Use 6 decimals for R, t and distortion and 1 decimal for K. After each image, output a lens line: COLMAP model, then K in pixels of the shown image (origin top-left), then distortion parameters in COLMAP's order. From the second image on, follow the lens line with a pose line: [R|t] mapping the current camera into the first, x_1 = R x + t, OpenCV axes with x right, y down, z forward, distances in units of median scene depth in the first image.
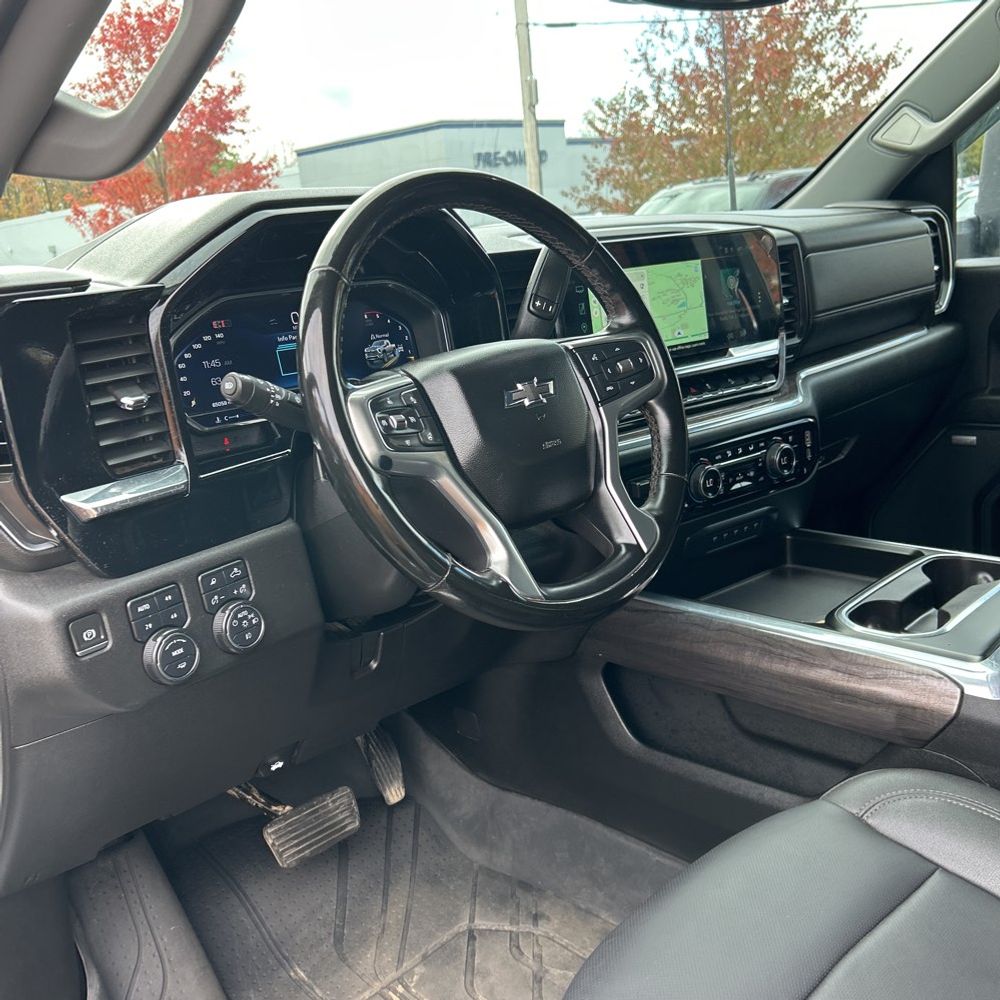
lens RADIAL K [[1016.6, 0, 506.7], [0, 1016.6, 485.7], [0, 0, 1]] dist [0.029426, -0.034365]
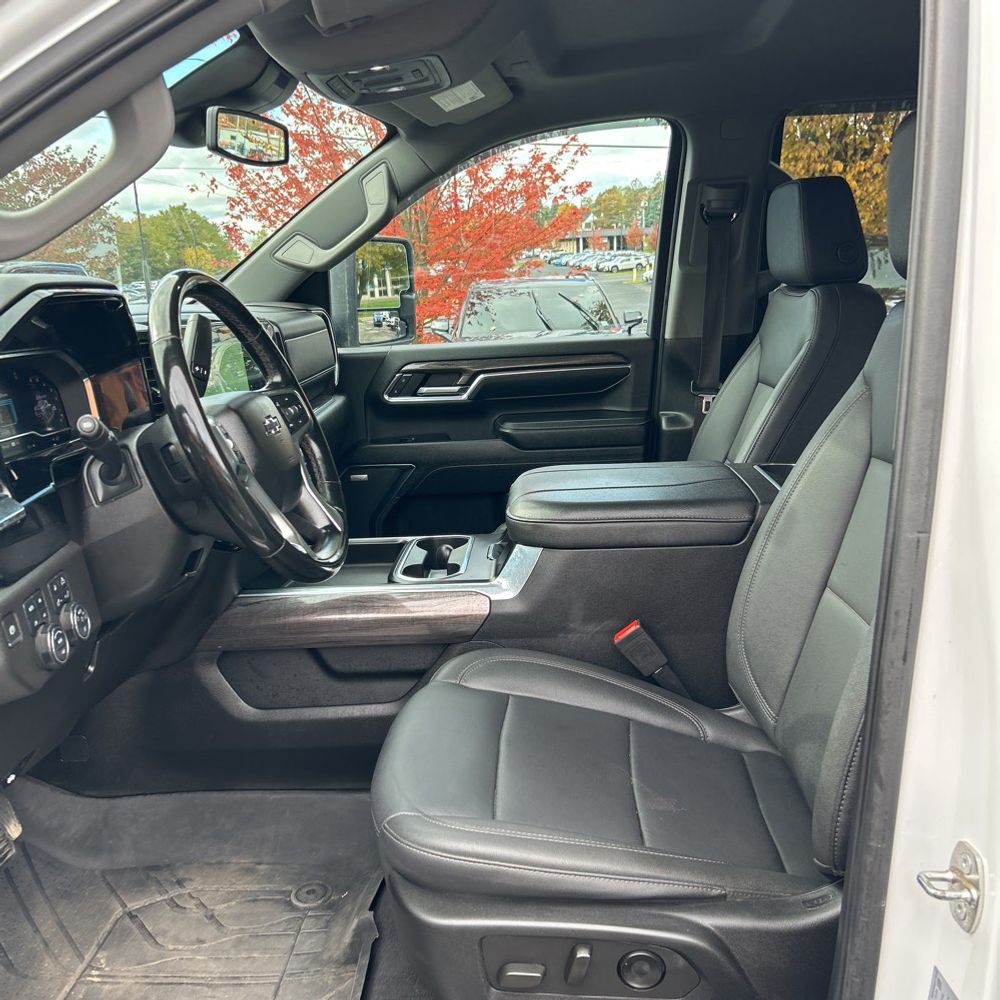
lens RADIAL K [[1016.6, 0, 506.7], [0, 1016.6, 485.7], [0, 0, 1]] dist [0.029426, -0.034365]
pose [[0.729186, -0.076634, 0.680011, -0.463130], [0.136356, 0.990054, -0.034642, 0.057189], [-0.670593, 0.117984, 0.732383, -0.181203]]
